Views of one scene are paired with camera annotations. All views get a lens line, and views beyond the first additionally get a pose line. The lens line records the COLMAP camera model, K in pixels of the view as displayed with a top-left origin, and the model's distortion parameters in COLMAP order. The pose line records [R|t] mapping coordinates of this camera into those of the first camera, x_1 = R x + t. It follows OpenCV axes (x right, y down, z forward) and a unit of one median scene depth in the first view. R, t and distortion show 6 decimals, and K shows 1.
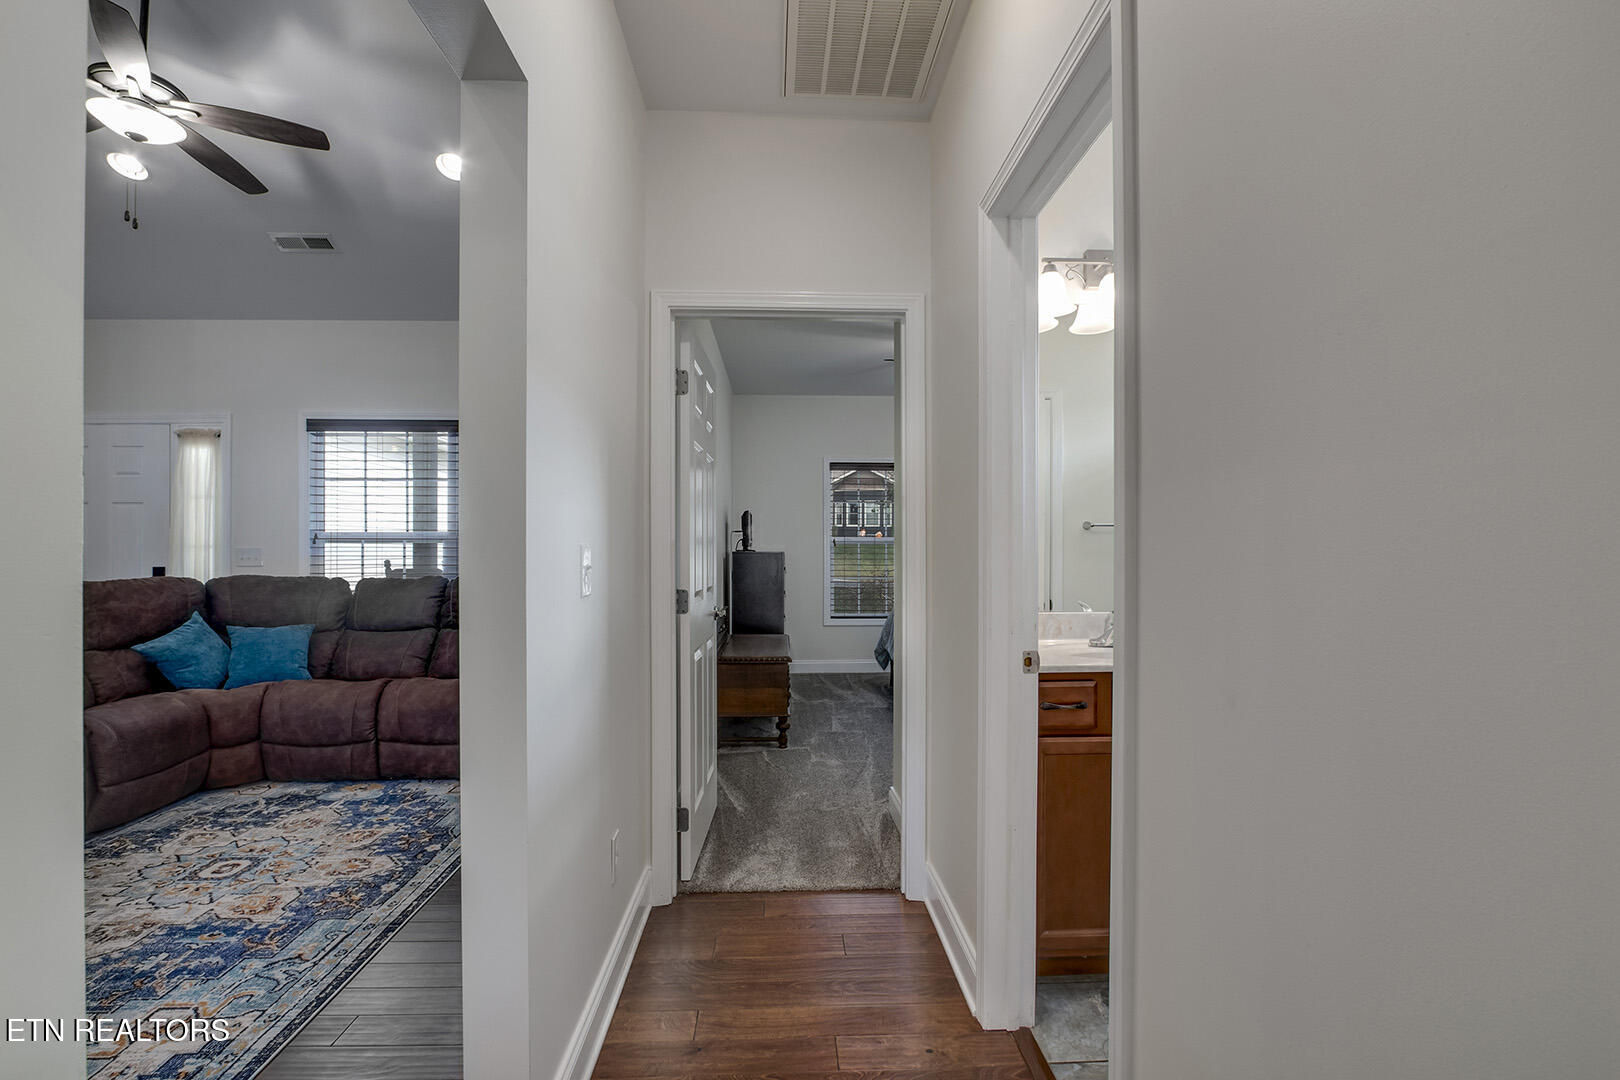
lens RADIAL K [[755.5, 0, 812.9], [0, 755.5, 554.5], [0, 0, 1]] dist [-0.024911, 0.004129]
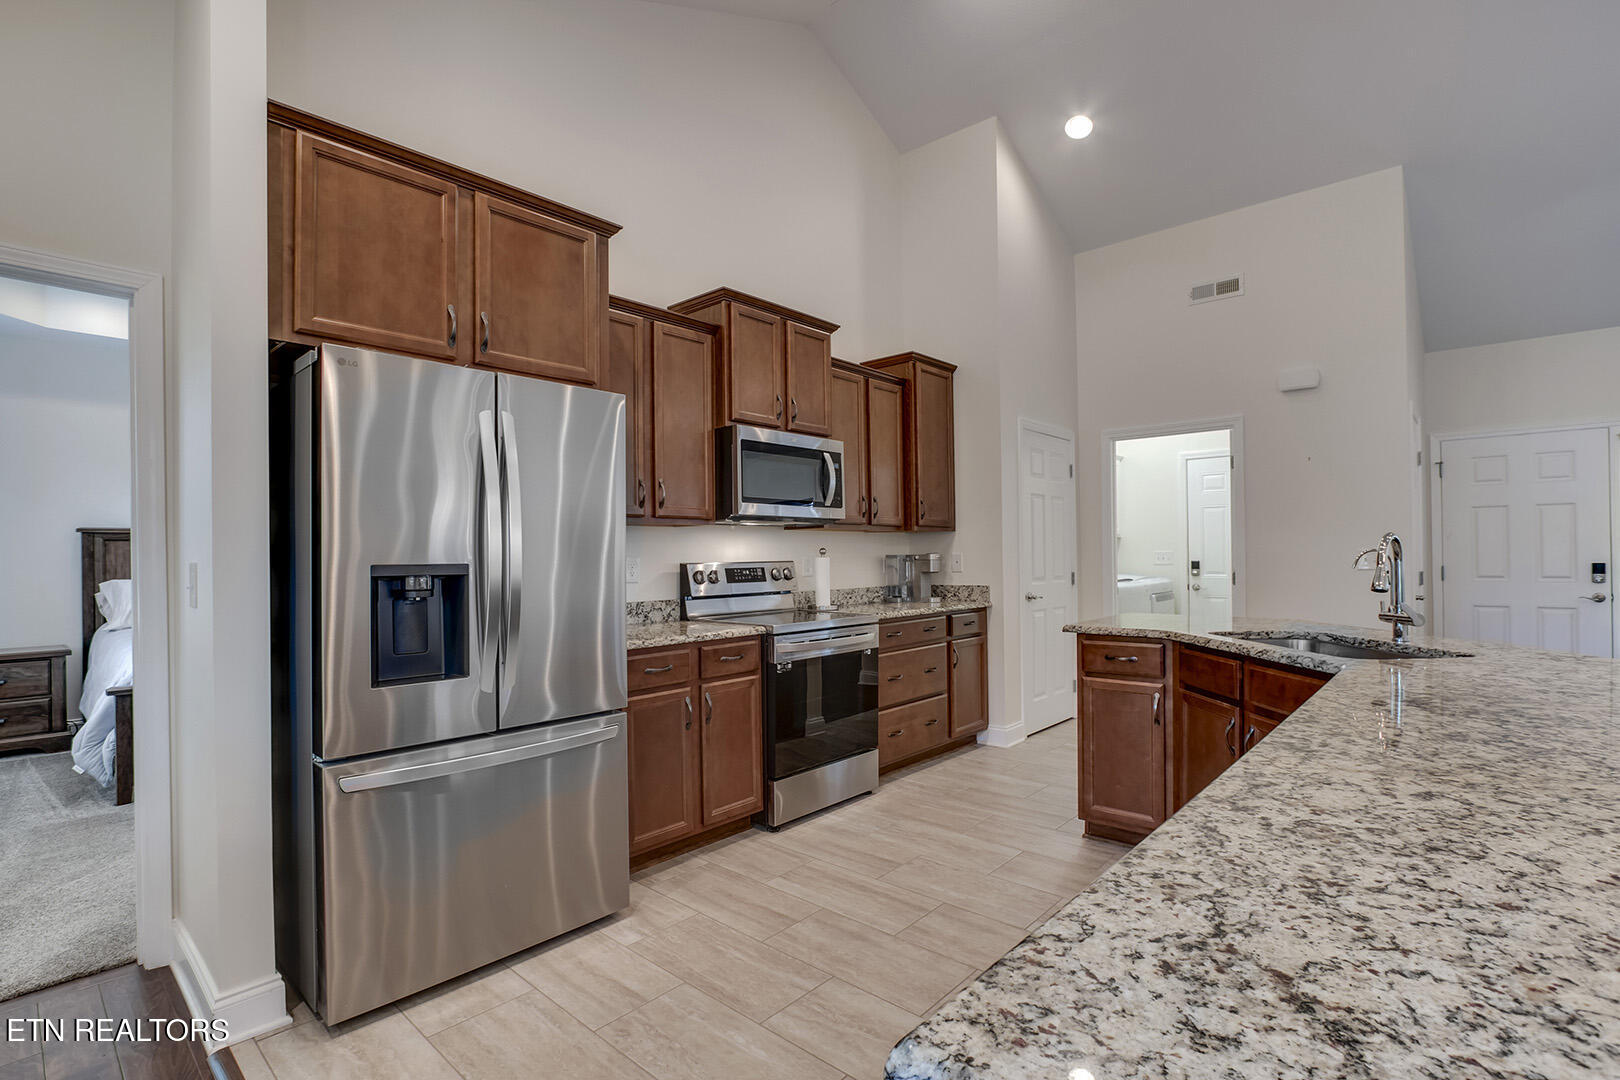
lens RADIAL K [[755.5, 0, 813.3], [0, 755.5, 552.9], [0, 0, 1]] dist [-0.024911, 0.004129]
pose [[0.712316, -0.010513, -0.701781, -1.205130], [0.007202, 0.999945, -0.007670, 0.002029], [0.701822, 0.000410, 0.712352, -0.689184]]
